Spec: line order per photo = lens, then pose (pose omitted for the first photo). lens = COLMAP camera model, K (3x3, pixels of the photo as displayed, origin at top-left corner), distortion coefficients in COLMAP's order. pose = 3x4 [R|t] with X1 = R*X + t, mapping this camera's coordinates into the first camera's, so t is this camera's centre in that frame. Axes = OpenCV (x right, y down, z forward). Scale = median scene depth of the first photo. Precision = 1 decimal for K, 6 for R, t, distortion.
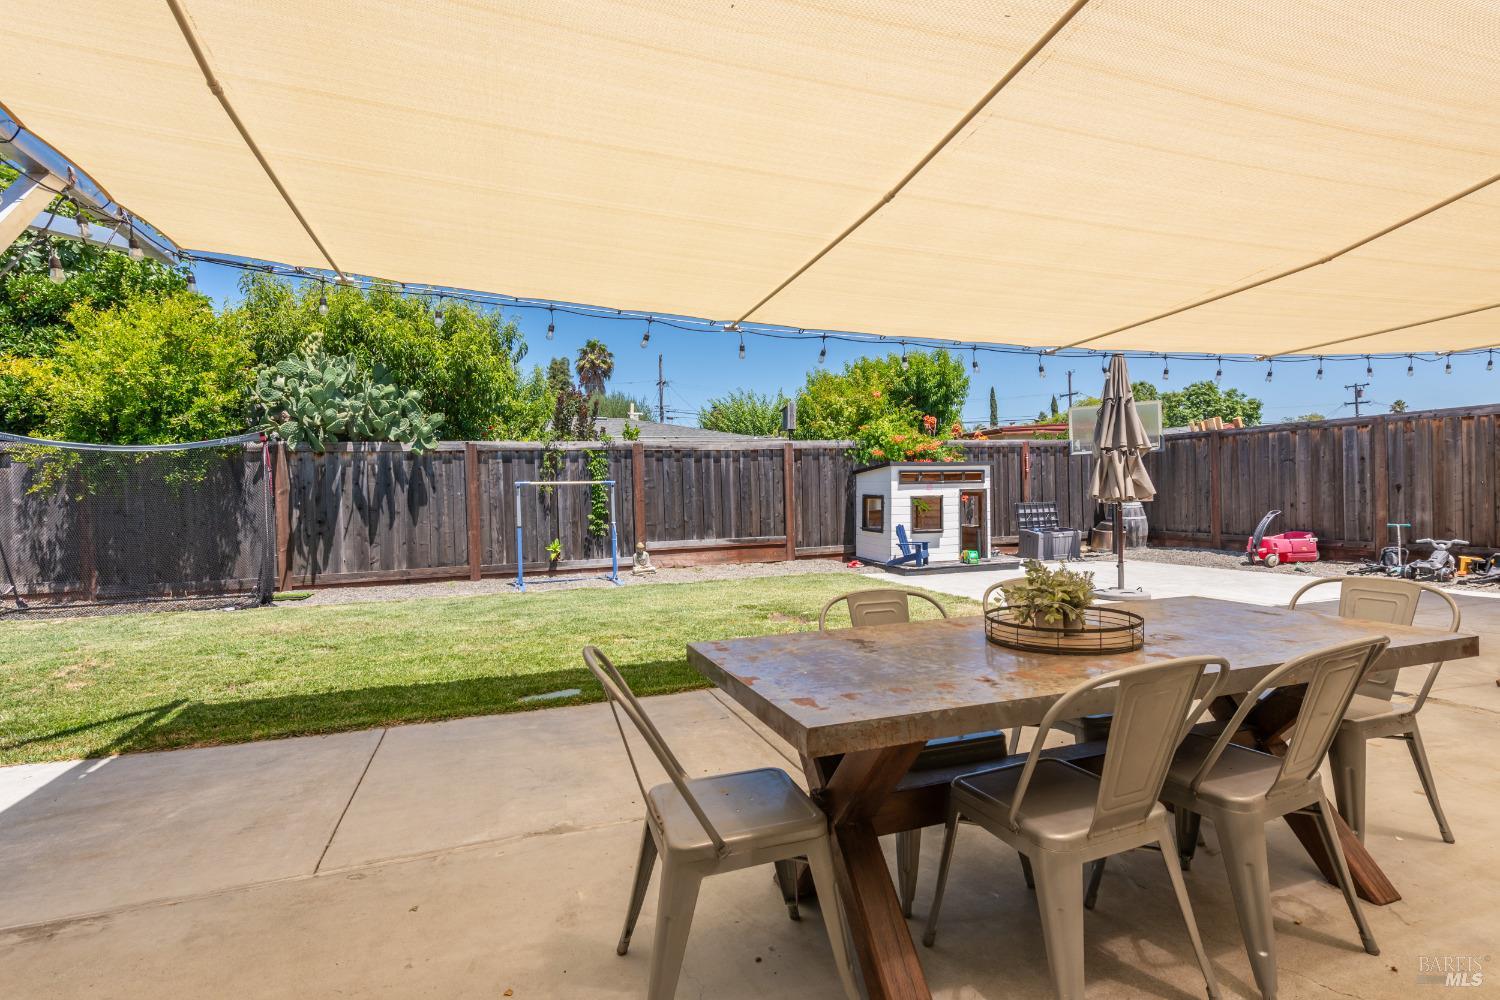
lens RADIAL K [[694.6, 0, 740.0], [0, 694.6, 497.4], [0, 0, 1]] dist [0.003365, -0.003075]
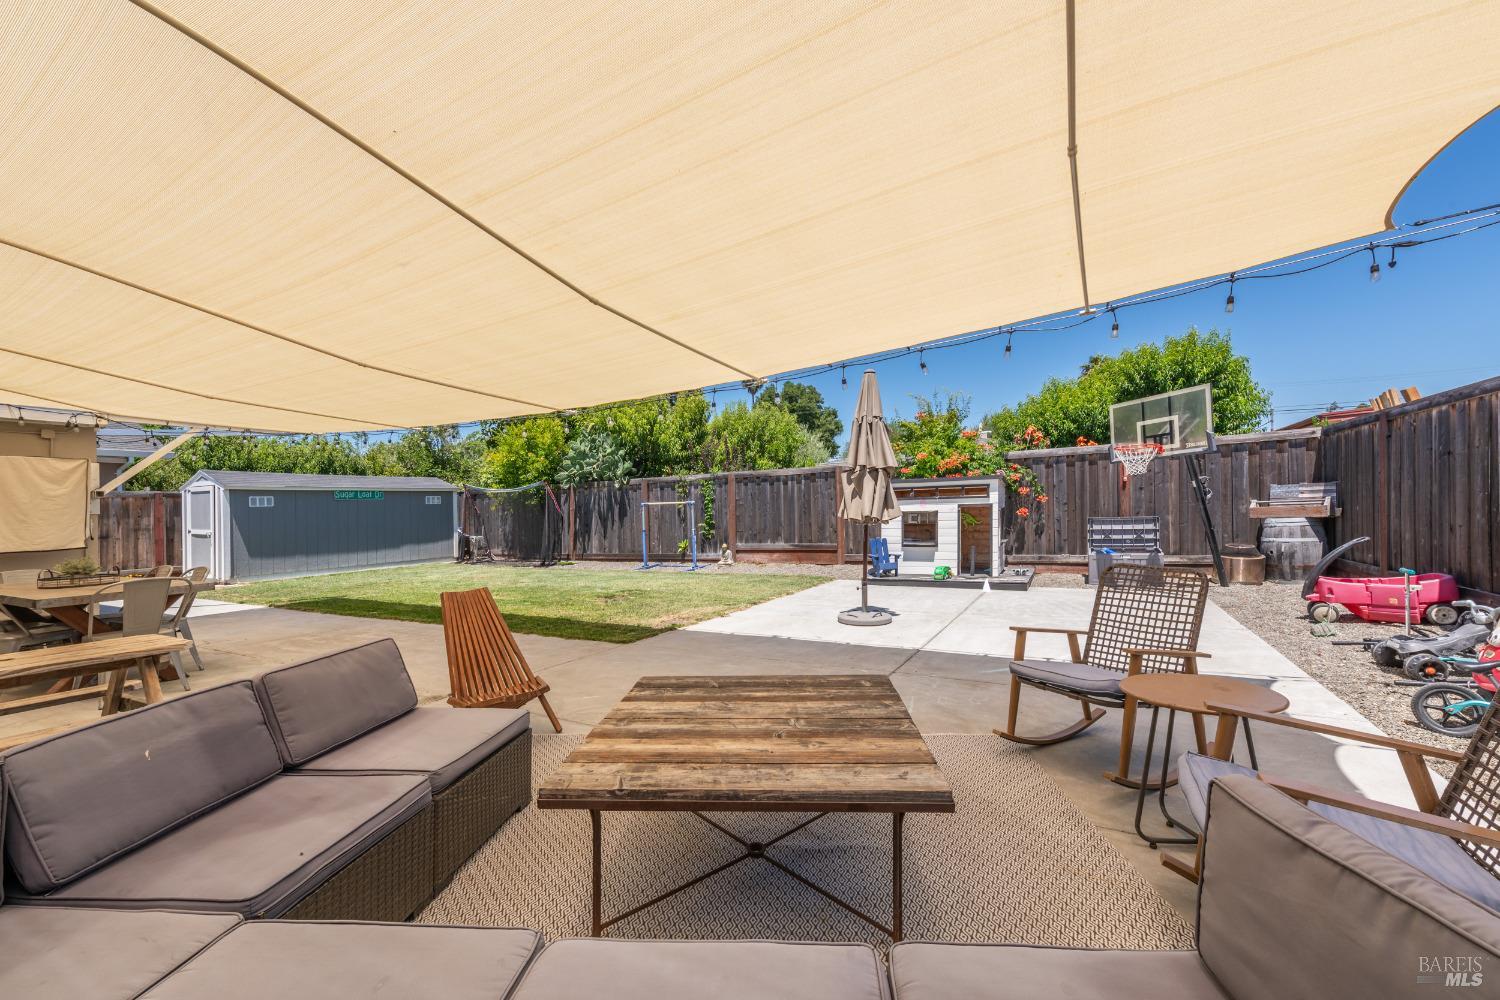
lens RADIAL K [[594.8, 0, 747.5], [0, 594.8, 504.4], [0, 0, 1]] dist [0.008936, -0.001280]
pose [[0.681786, -0.005233, -0.731533, 0.912343], [0.010611, 0.999940, 0.002737, -0.021411], [0.731474, -0.009629, 0.681801, 0.243500]]
